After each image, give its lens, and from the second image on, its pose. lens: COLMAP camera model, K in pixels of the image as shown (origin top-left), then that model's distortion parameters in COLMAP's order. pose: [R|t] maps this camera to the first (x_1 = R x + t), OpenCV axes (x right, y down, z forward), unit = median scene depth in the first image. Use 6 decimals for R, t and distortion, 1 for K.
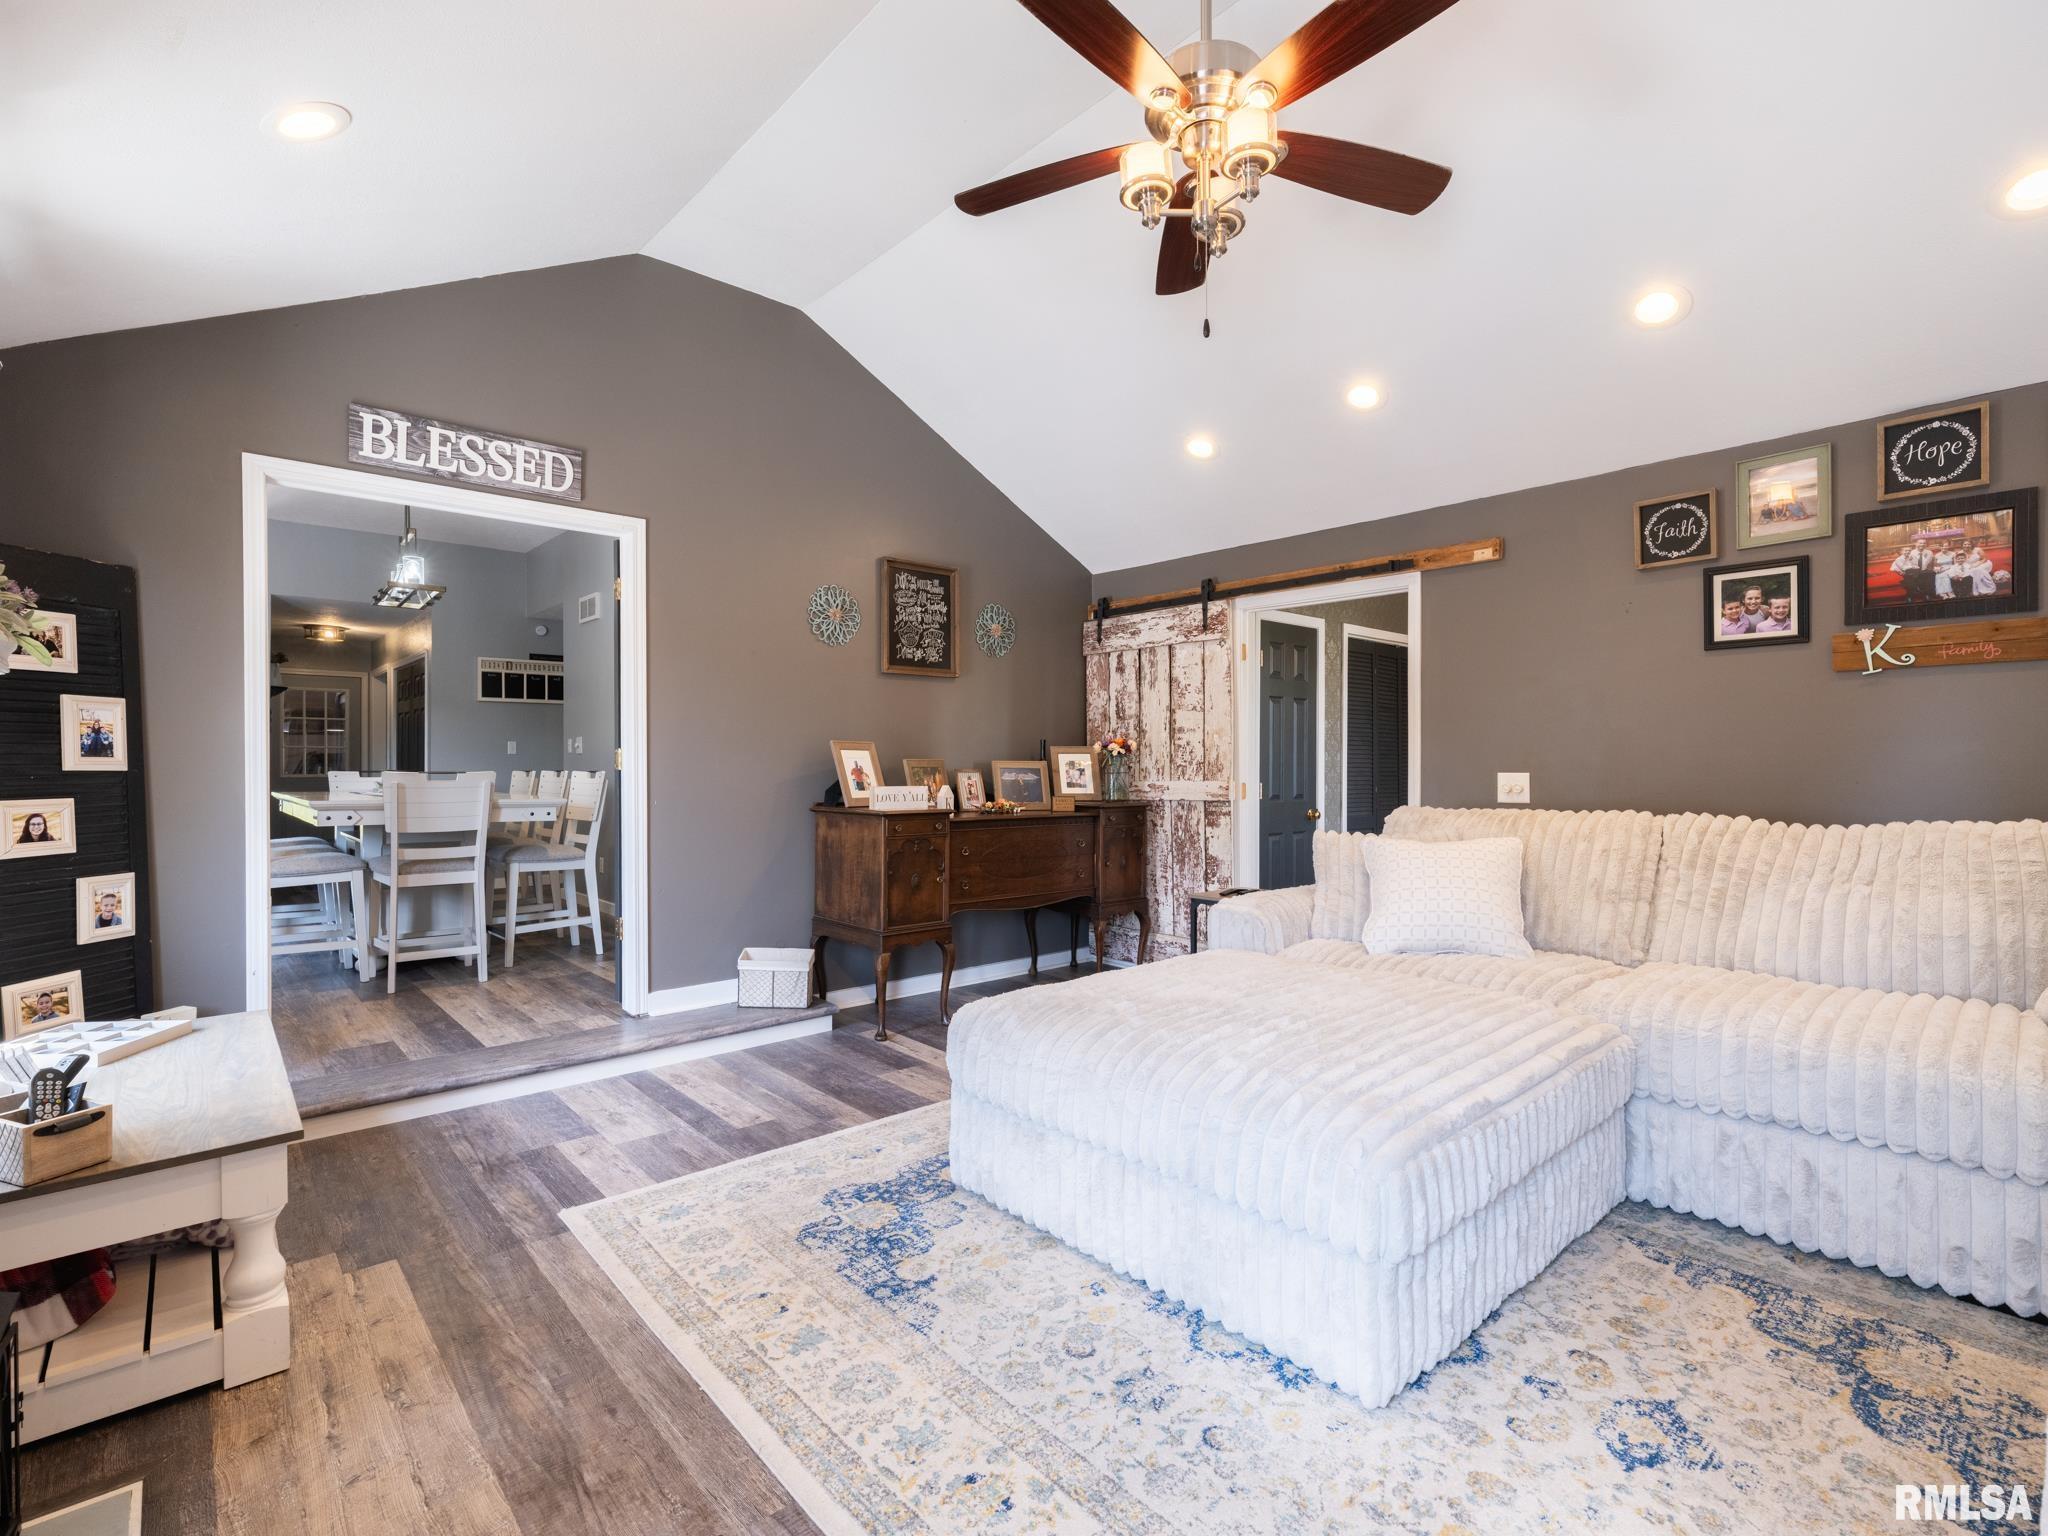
lens RADIAL K [[959.4, 0, 1016.5], [0, 959.4, 768.6], [0, 0, 1]] dist [-0.000596, 0.000522]
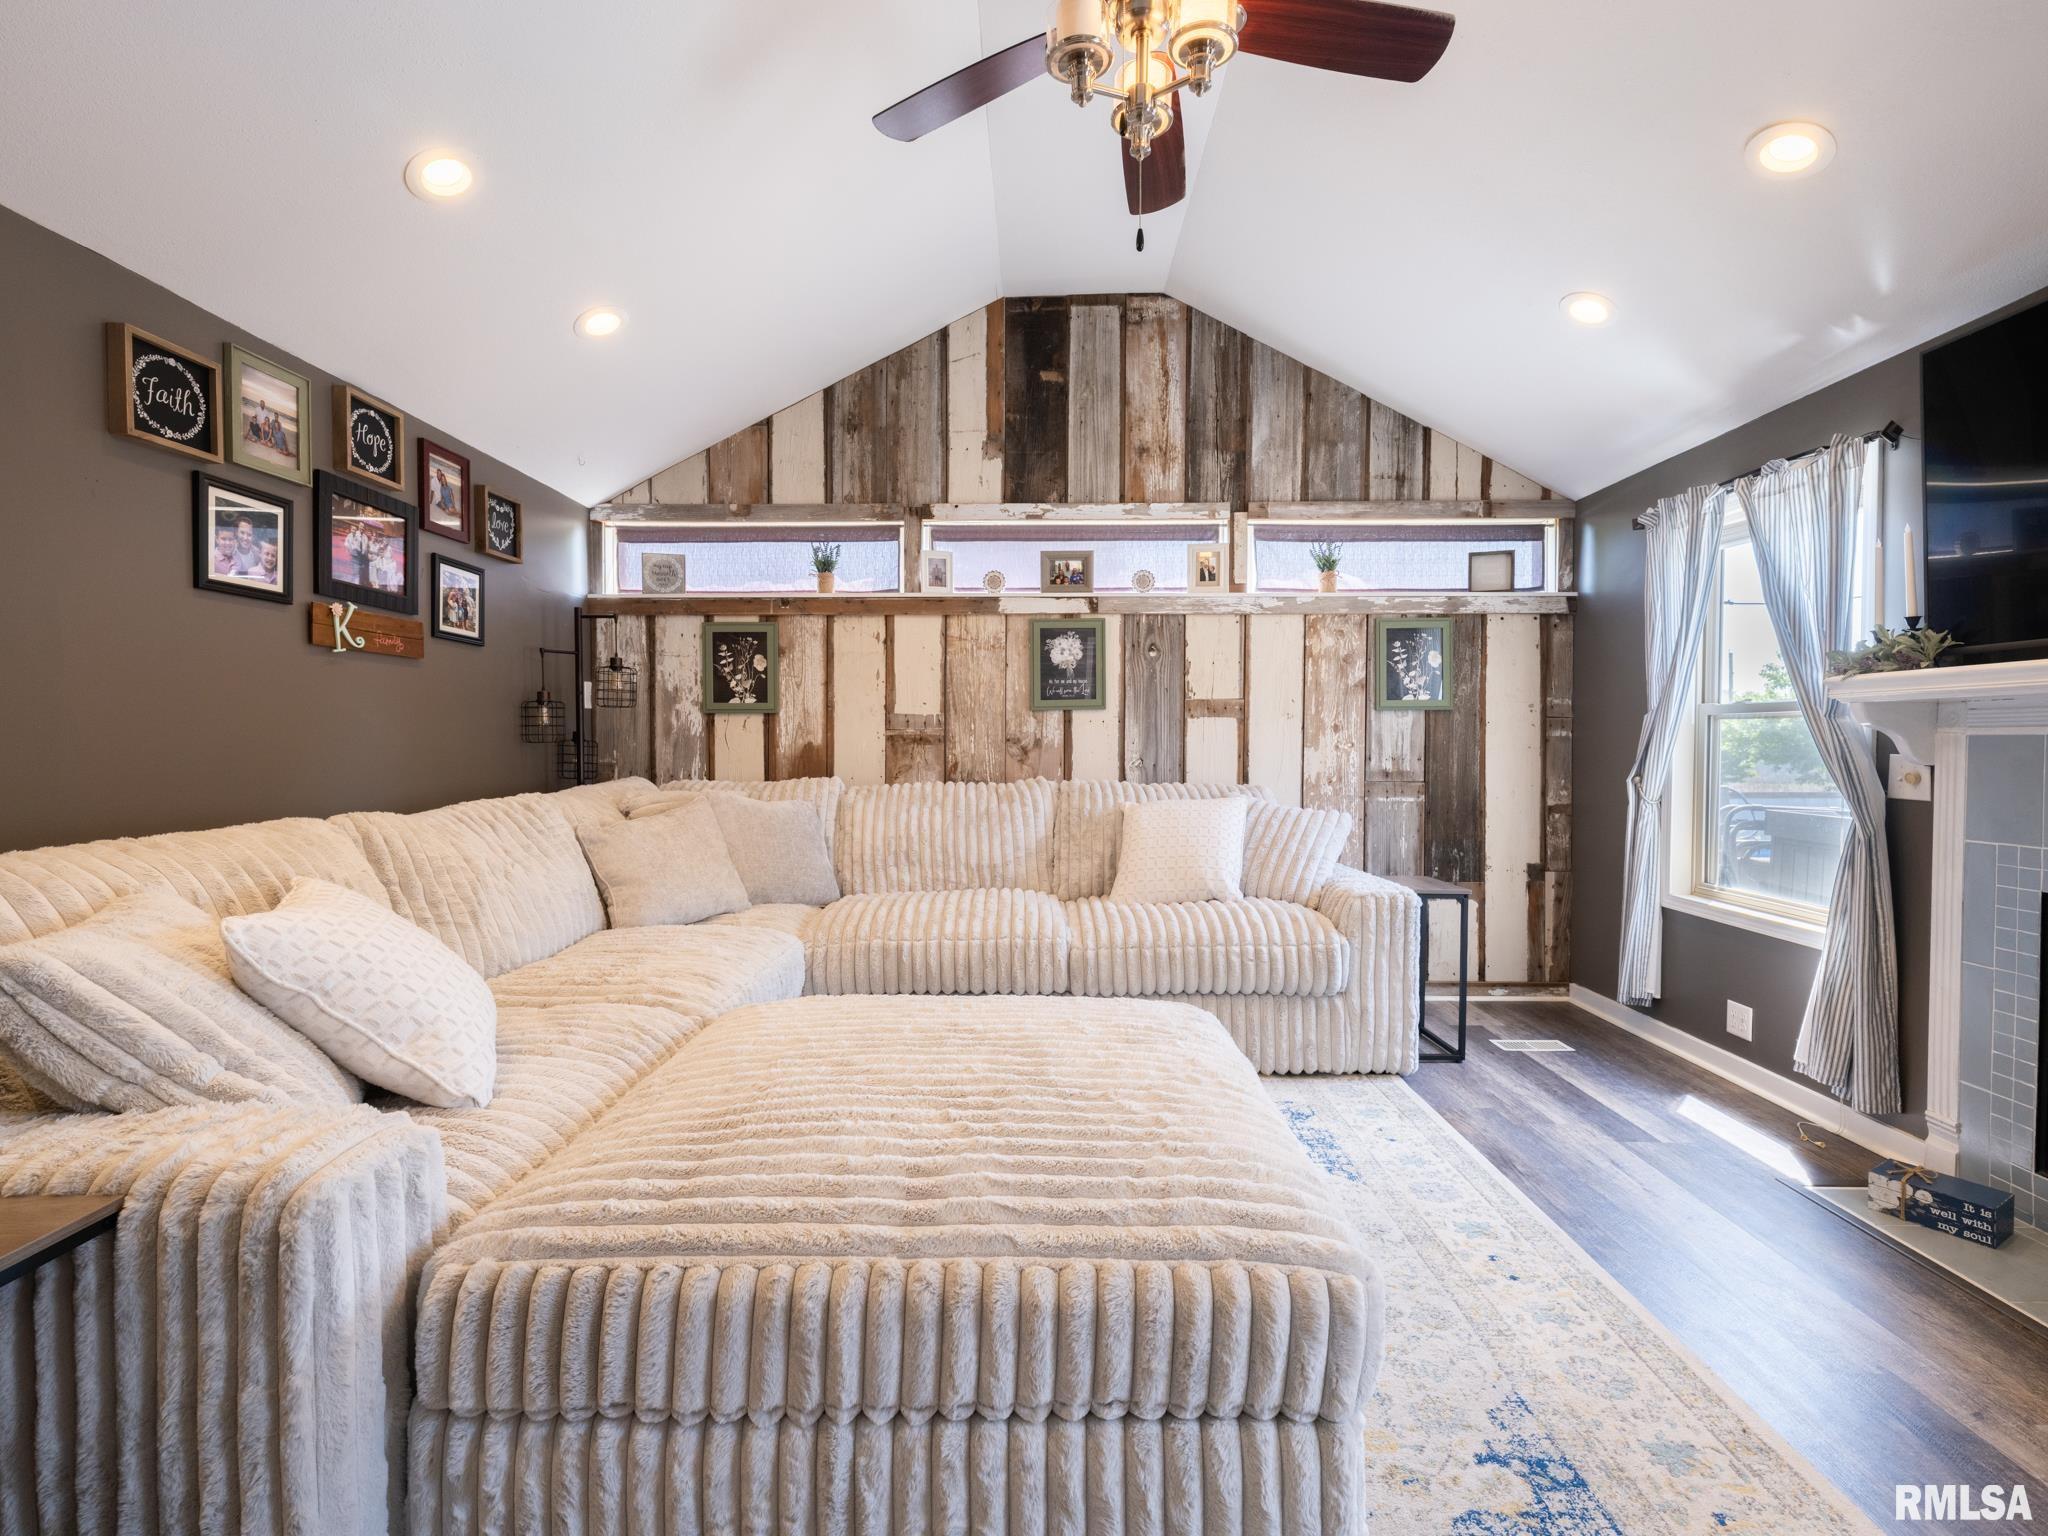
lens RADIAL K [[939.8, 0, 1024.0], [0, 939.8, 768.0], [0, 0, 1]] dist [-0.002745, 0.000772]
pose [[-0.735409, -0.016978, 0.677411, -0.163040], [0.001254, 0.999650, 0.026416, -0.007721], [-0.677622, 0.020276, -0.735131, 0.930100]]
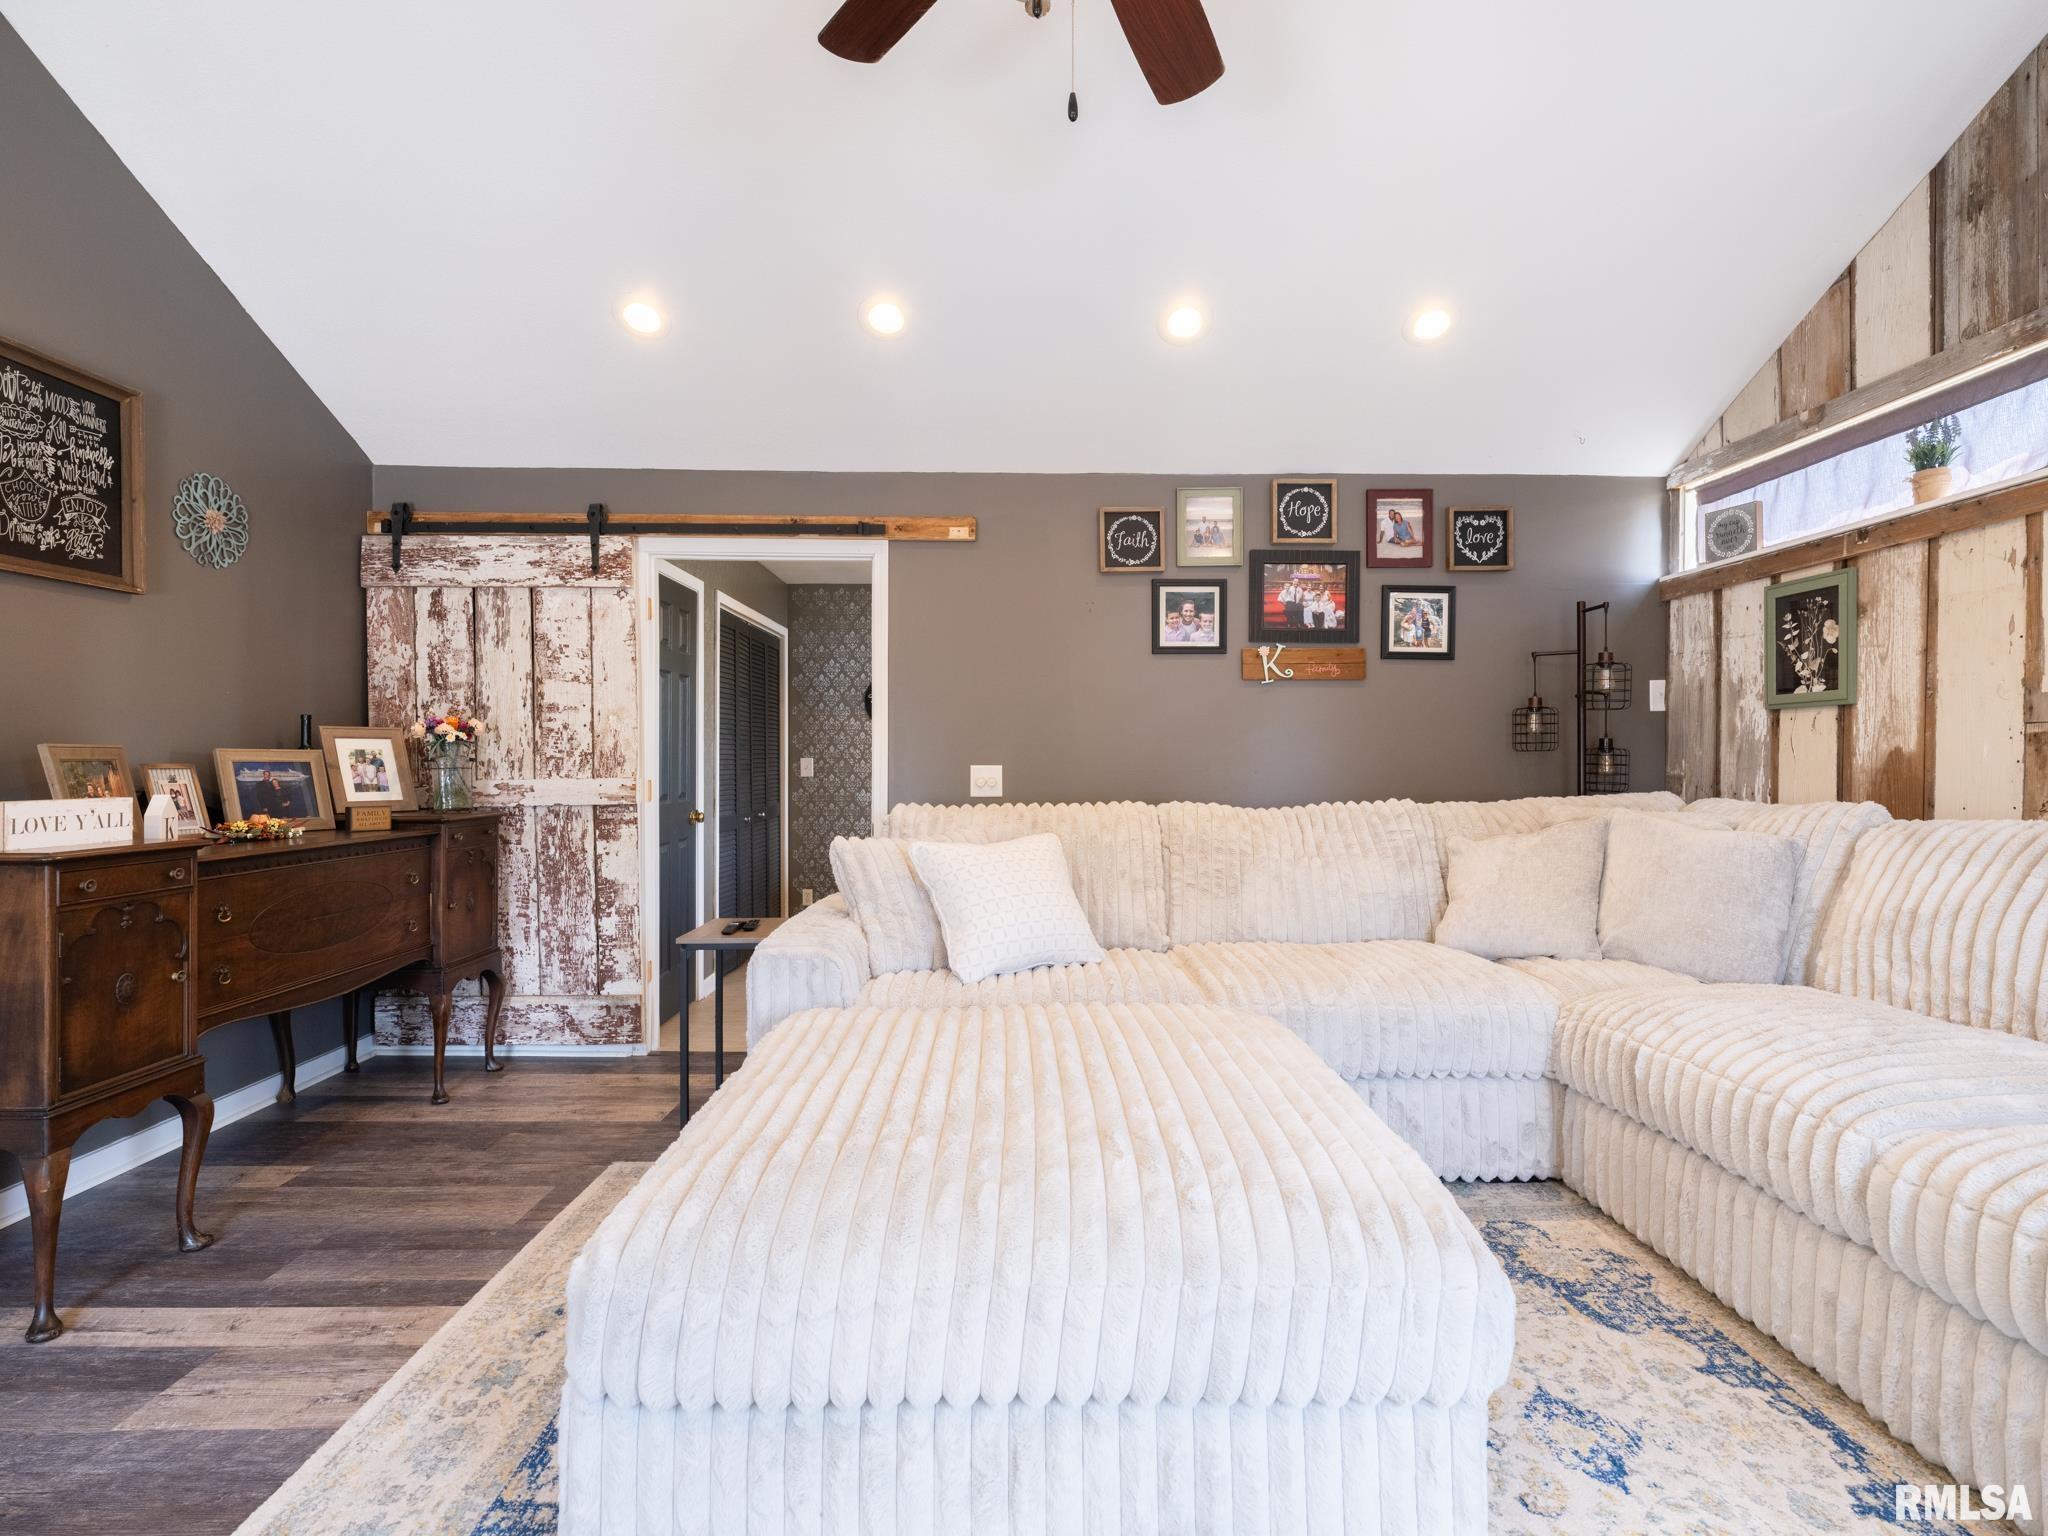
lens RADIAL K [[972.8, 0, 1038.9], [0, 972.8, 768.0], [0, 0, 1]] dist [-0.002441, 0.000528]
pose [[0.647964, -0.007089, 0.761638, -0.185877], [0.001253, 0.999965, 0.008241, -0.000944], [-0.761670, -0.004385, 0.647951, 0.317762]]
